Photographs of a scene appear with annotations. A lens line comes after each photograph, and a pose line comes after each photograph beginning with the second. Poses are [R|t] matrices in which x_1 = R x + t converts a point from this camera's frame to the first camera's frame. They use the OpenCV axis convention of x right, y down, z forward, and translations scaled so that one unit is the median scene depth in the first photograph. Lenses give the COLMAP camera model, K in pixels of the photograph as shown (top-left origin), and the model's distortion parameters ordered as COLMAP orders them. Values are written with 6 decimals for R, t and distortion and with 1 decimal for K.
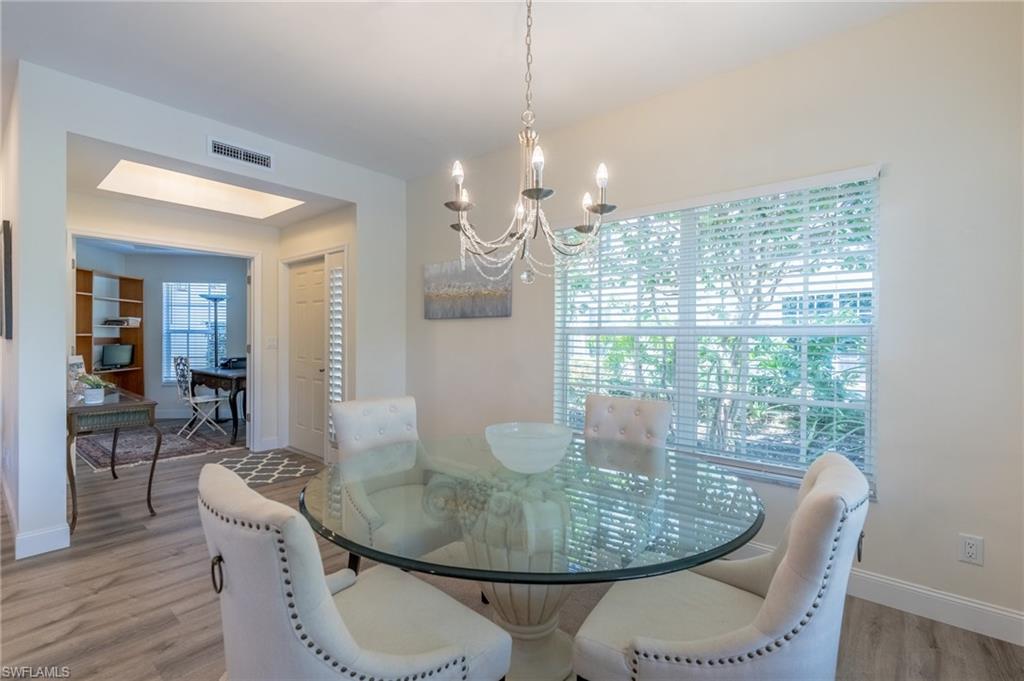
lens RADIAL K [[464.6, 0, 500.4], [0, 464.6, 343.6], [0, 0, 1]] dist [0.000251, 0.000445]
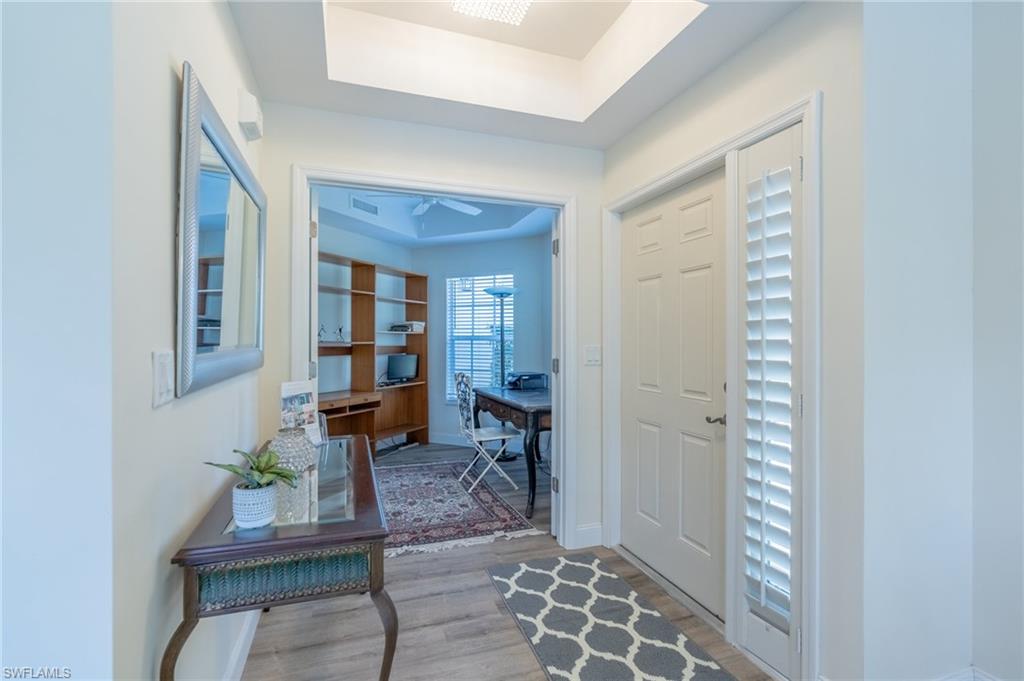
lens RADIAL K [[464.6, 0, 500.4], [0, 464.6, 343.6], [0, 0, 1]] dist [0.000251, 0.000445]
pose [[0.857912, -0.005694, -0.513764, -0.251241], [-0.000210, 0.999935, -0.011431, -0.008064], [0.513796, 0.009915, 0.857855, 0.387947]]
